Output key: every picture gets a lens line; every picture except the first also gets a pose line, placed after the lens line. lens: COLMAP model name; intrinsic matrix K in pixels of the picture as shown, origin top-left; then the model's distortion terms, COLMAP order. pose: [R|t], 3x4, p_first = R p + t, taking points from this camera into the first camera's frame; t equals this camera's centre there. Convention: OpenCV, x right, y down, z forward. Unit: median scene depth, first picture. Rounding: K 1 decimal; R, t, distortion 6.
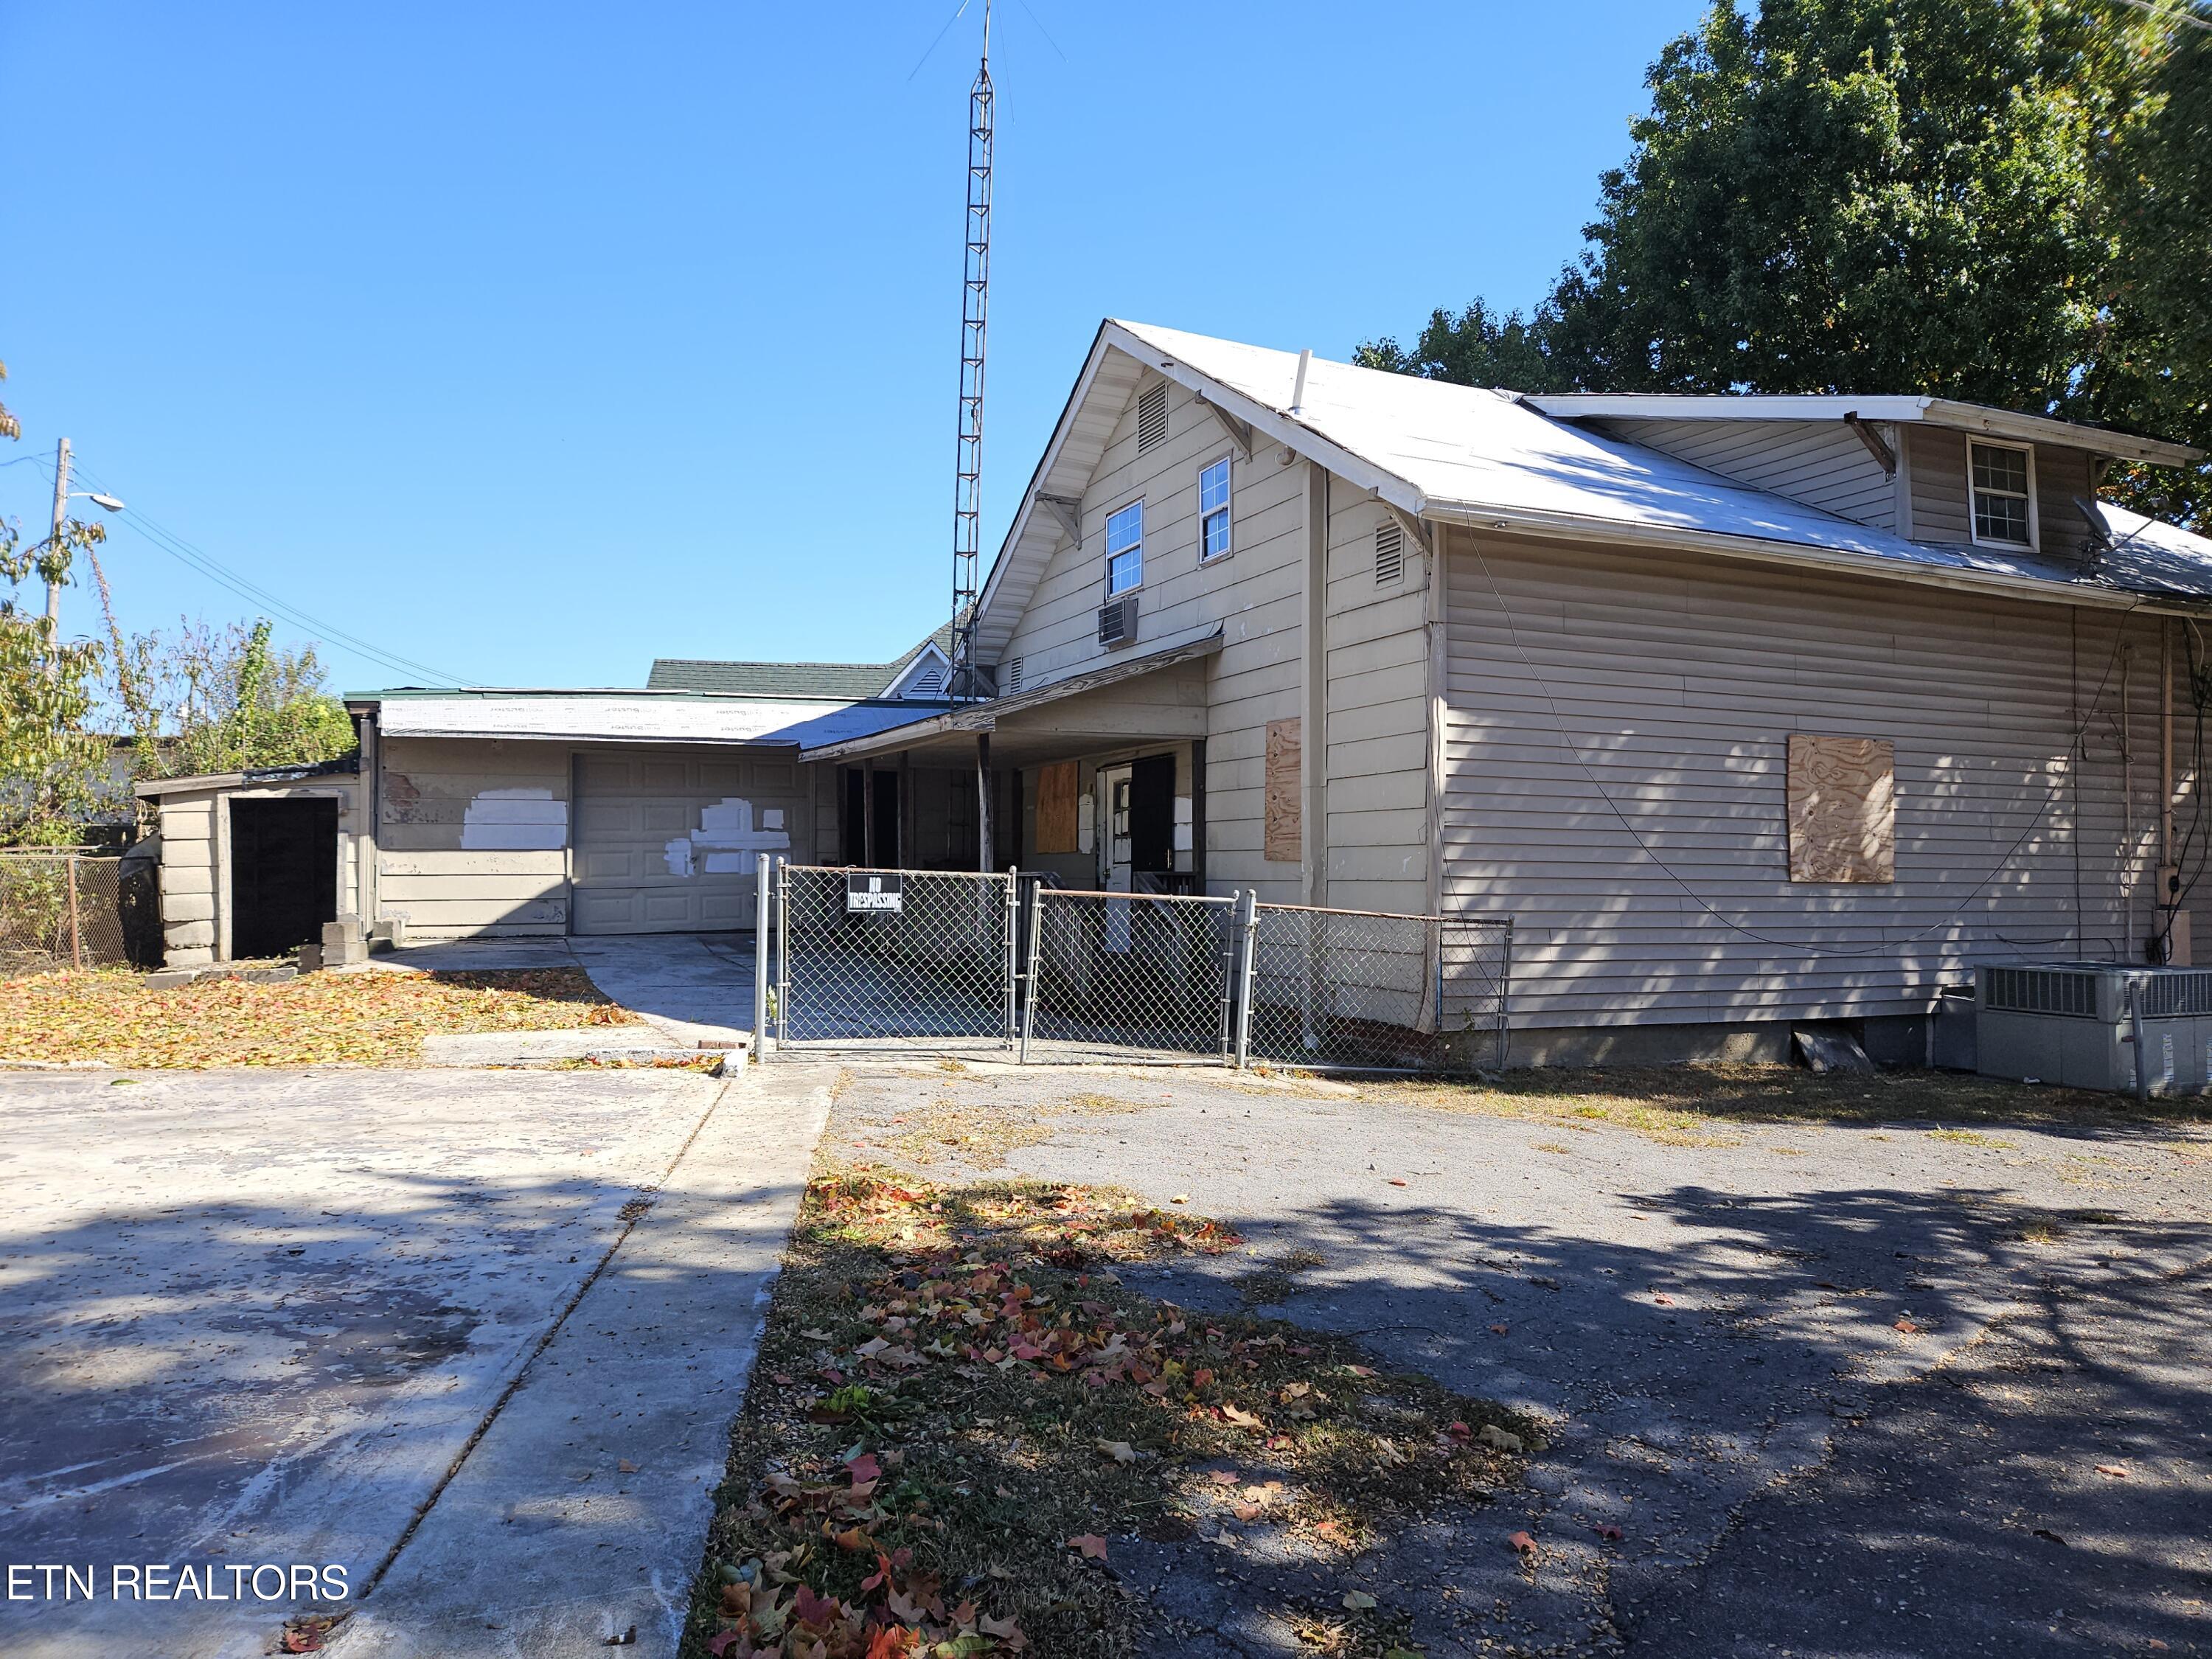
lens RADIAL K [[1555.2, 0, 1104.7], [0, 1555.2, 834.9], [0, 0, 1]] dist [0.080699, -0.063765]
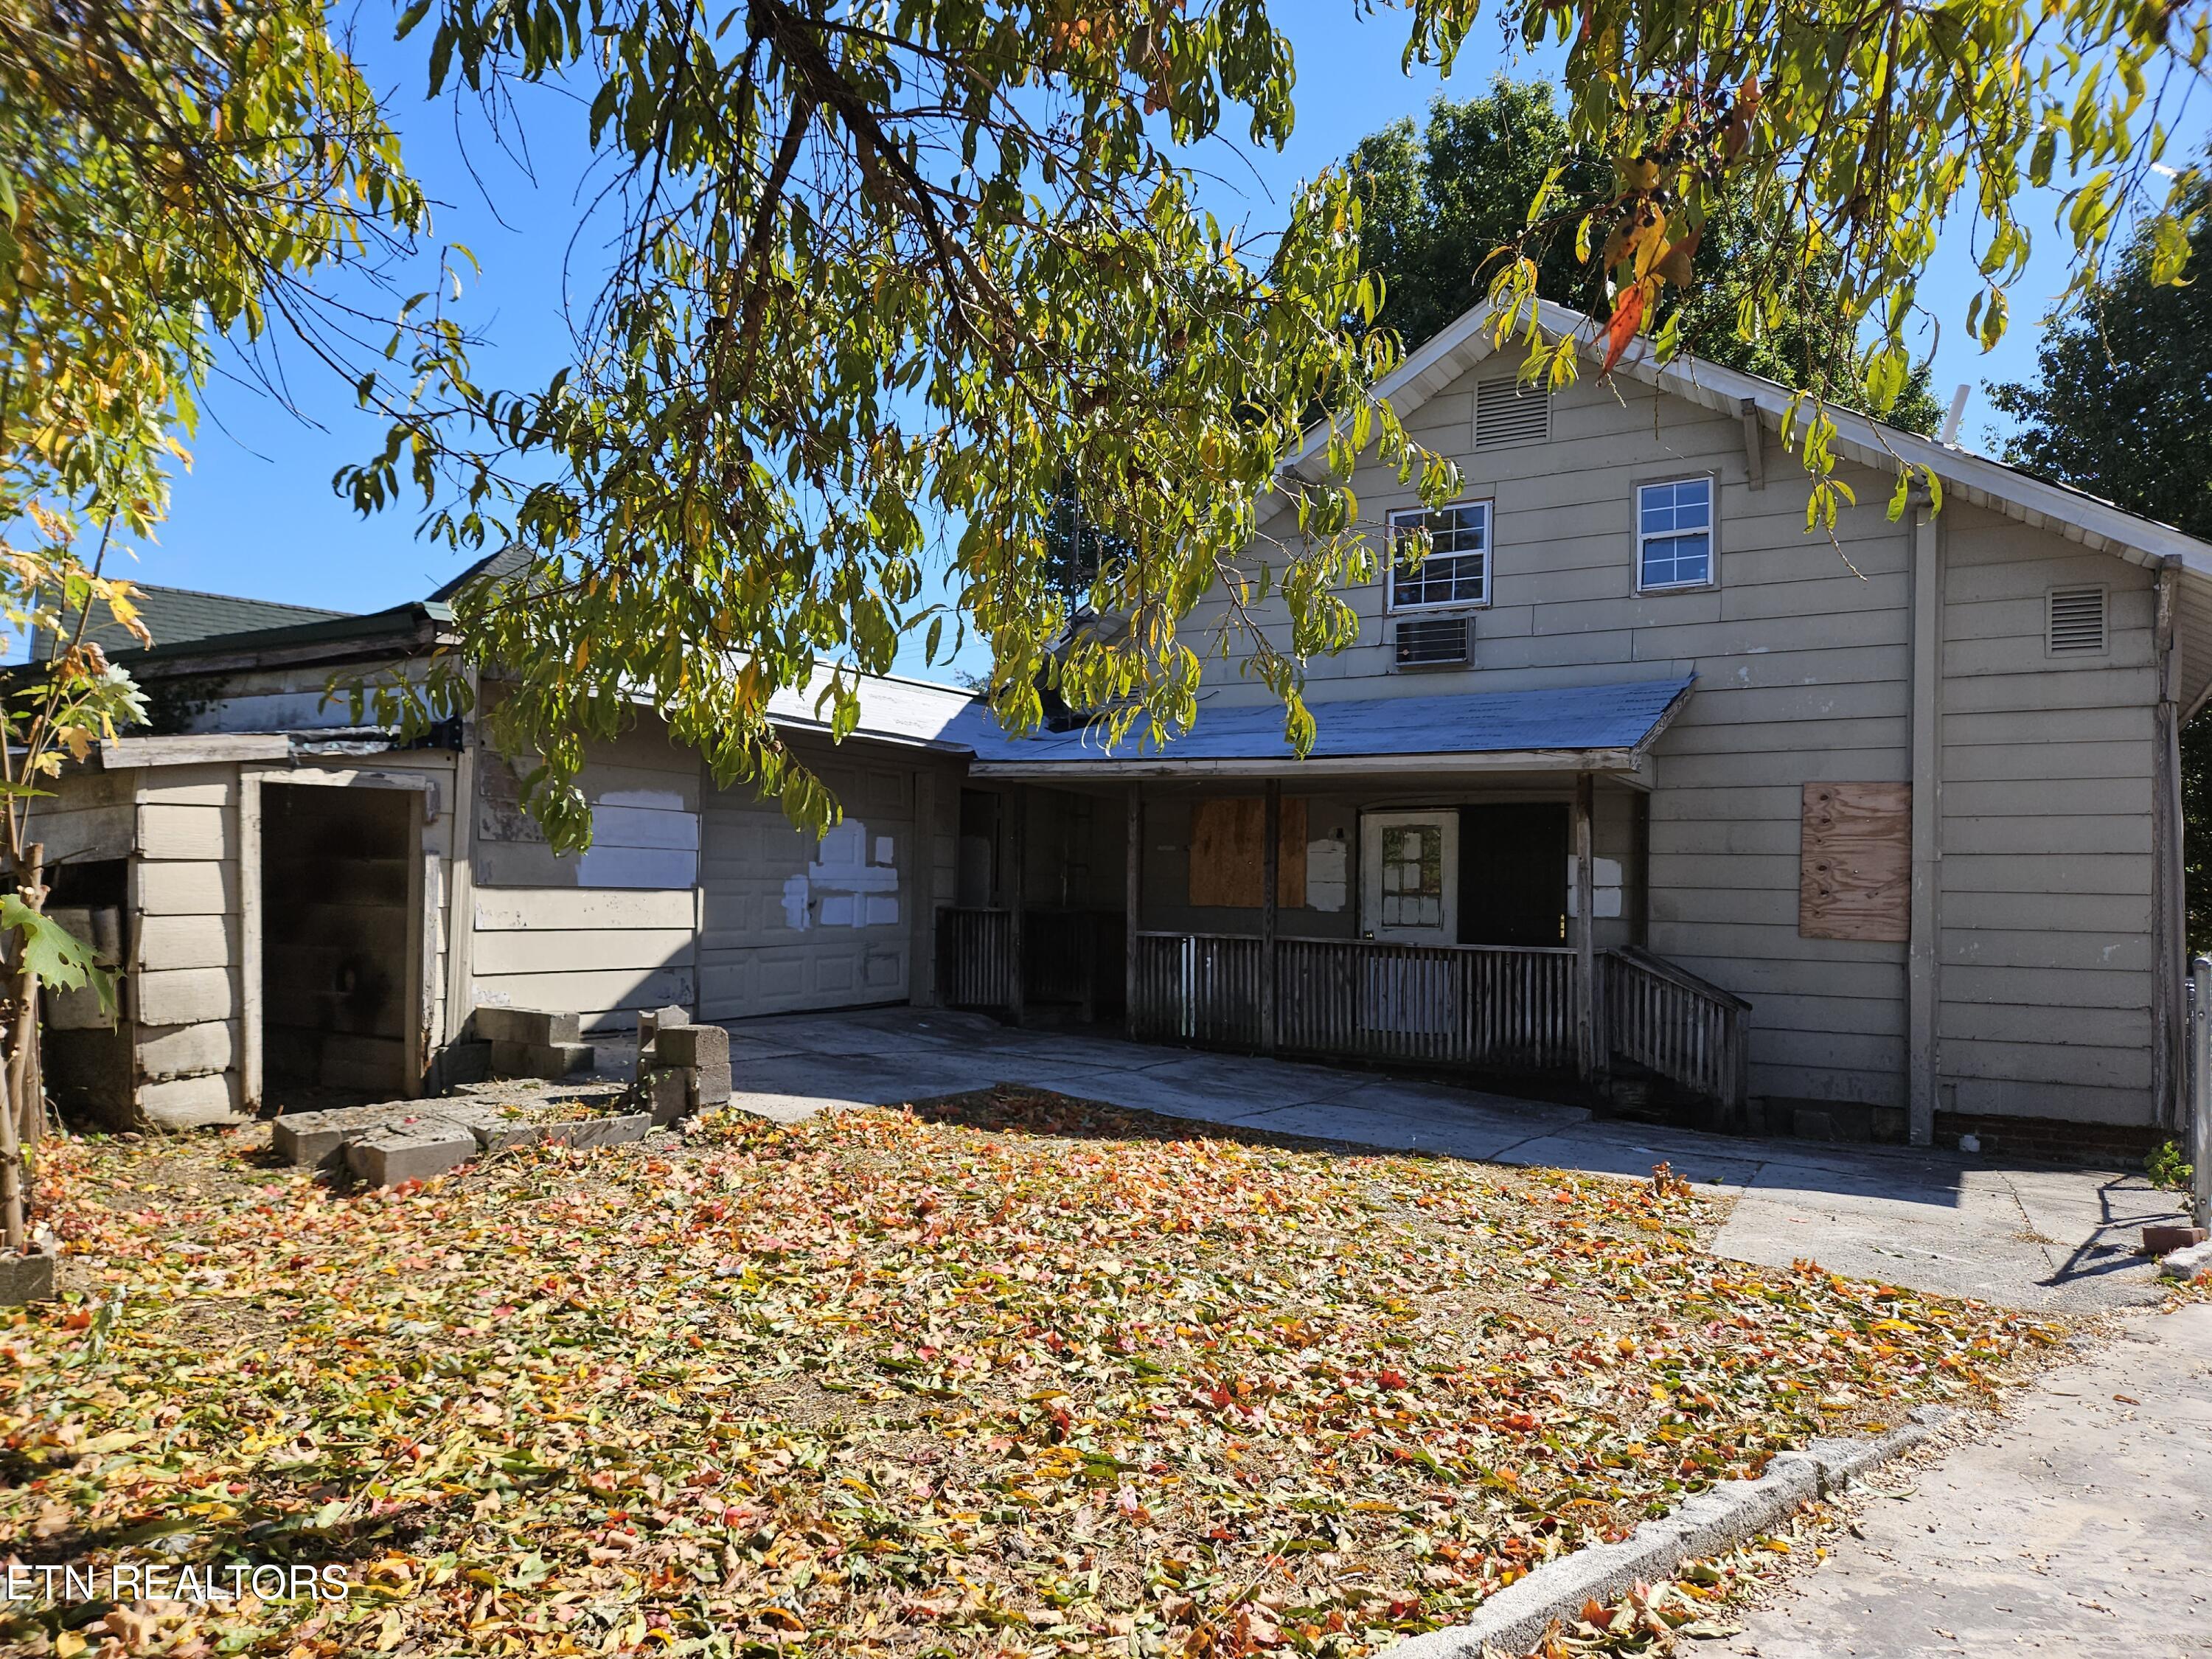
lens RADIAL K [[1555.2, 0, 1106.0], [0, 1555.2, 832.3], [0, 0, 1]] dist [0.080699, -0.063765]
pose [[0.811630, 0.046385, 0.582328, -0.622228], [-0.038732, 0.998922, -0.025586, -0.004414], [-0.582887, -0.001788, 0.812551, 0.415557]]
